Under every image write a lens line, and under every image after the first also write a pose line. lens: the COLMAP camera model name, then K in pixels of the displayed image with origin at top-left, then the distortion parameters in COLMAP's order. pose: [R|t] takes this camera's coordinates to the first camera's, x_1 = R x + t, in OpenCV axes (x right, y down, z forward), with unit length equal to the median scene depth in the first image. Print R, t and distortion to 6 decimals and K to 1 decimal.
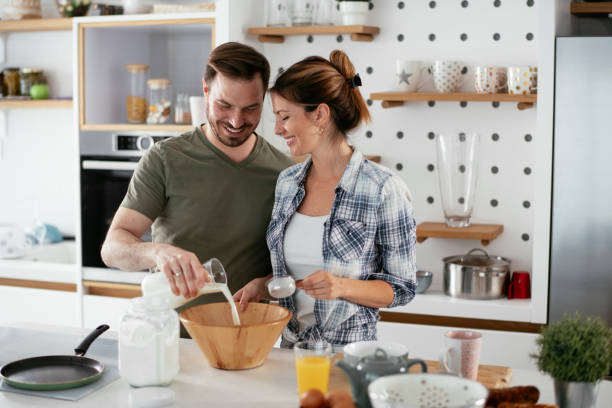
lens RADIAL K [[1039.1, 0, 302.7], [0, 1039.1, 203.7], [0, 0, 1]] dist [-0.166743, 0.000000]
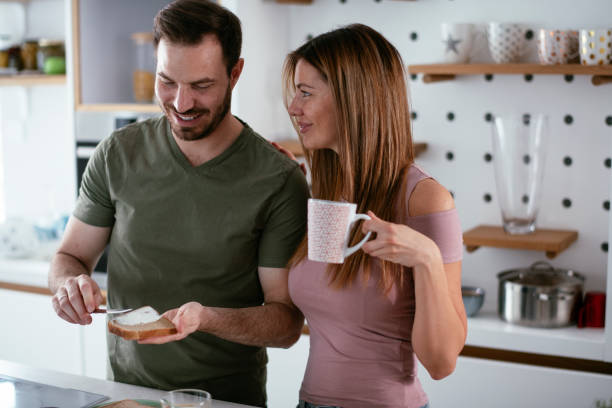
lens RADIAL K [[1039.1, 0, 304.9], [0, 1039.1, 193.9], [0, 0, 1]] dist [-0.166743, 0.000000]
pose [[0.990933, 0.008592, -0.134081, 0.092573], [-0.006680, 0.999870, 0.014703, -0.017996], [0.134190, -0.013674, 0.990861, 0.195588]]
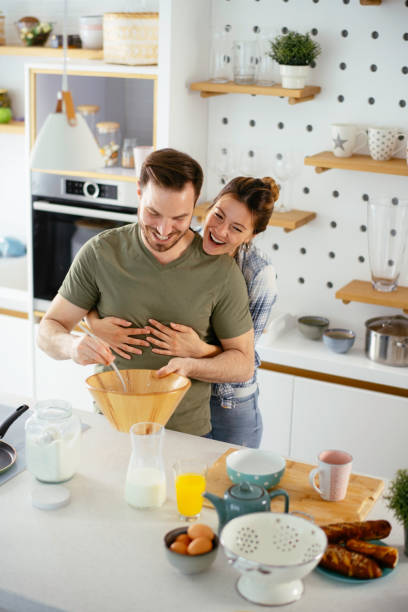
lens RADIAL K [[1039.1, 0, 190.8], [0, 1039.1, 308.2], [0, 0, 1]] dist [-0.166743, 0.000000]
pose [[0.991873, 0.055150, -0.114662, 0.077527], [-0.033507, 0.982588, 0.182754, -0.141134], [0.122744, -0.177427, 0.976449, -0.031636]]
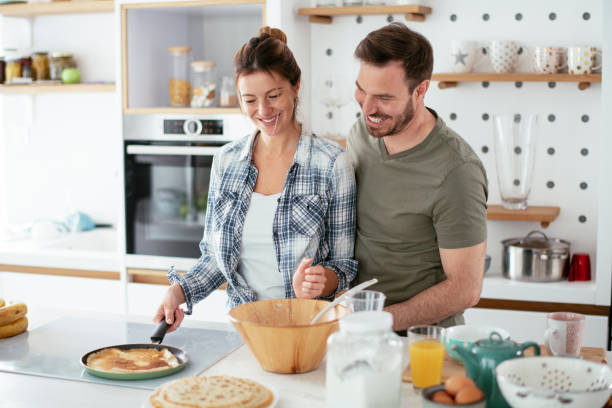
lens RADIAL K [[1039.1, 0, 308.0], [0, 1039.1, 206.6], [0, 0, 1]] dist [-0.166743, 0.000000]
pose [[0.999604, -0.010421, 0.026148, -0.072964], [0.010031, 0.999837, 0.014989, 0.003283], [-0.026300, -0.014721, 0.999546, 0.020432]]
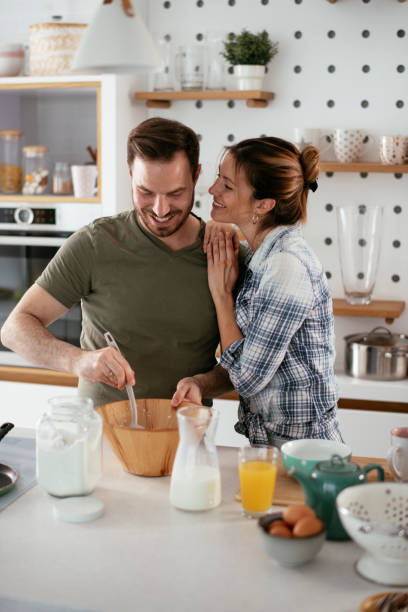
lens RADIAL K [[1039.1, 0, 201.5], [0, 1039.1, 306.0], [0, 0, 1]] dist [-0.166743, 0.000000]
pose [[0.997274, -0.007819, 0.073375, -0.064215], [0.004532, 0.998983, 0.044857, -0.019100], [-0.073651, -0.044402, 0.996295, 0.060224]]
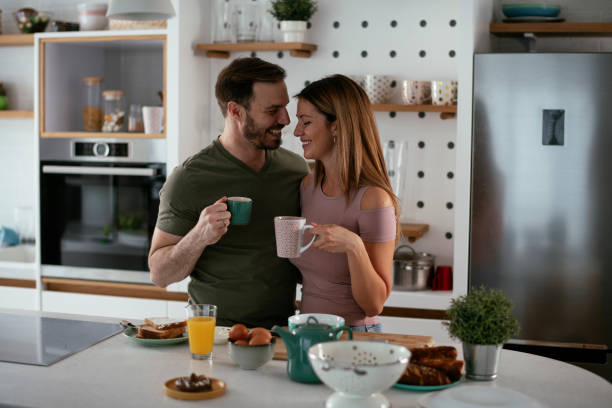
lens RADIAL K [[1039.1, 0, 310.9], [0, 1039.1, 204.7], [0, 0, 1]] dist [-0.166743, 0.000000]
pose [[0.997993, 0.002396, 0.063280, -0.000983], [-0.001121, 0.999796, -0.020171, 0.022012], [-0.063315, 0.020059, 0.997792, -0.095479]]
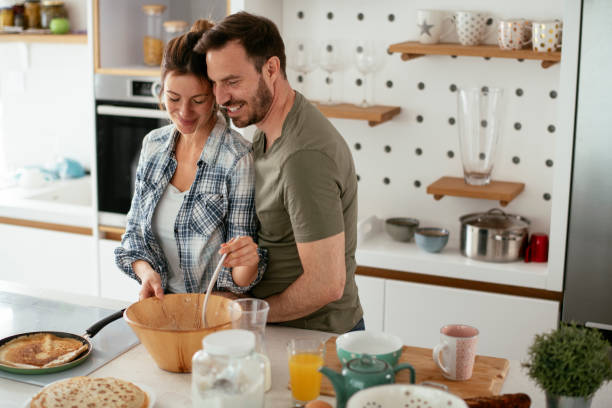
lens RADIAL K [[1039.1, 0, 301.4], [0, 1039.1, 207.7], [0, 0, 1]] dist [-0.166743, 0.000000]
pose [[0.998440, 0.021255, -0.051634, 0.035582], [-0.015444, 0.993762, 0.110447, -0.060099], [0.053660, -0.109478, 0.992540, 0.026352]]
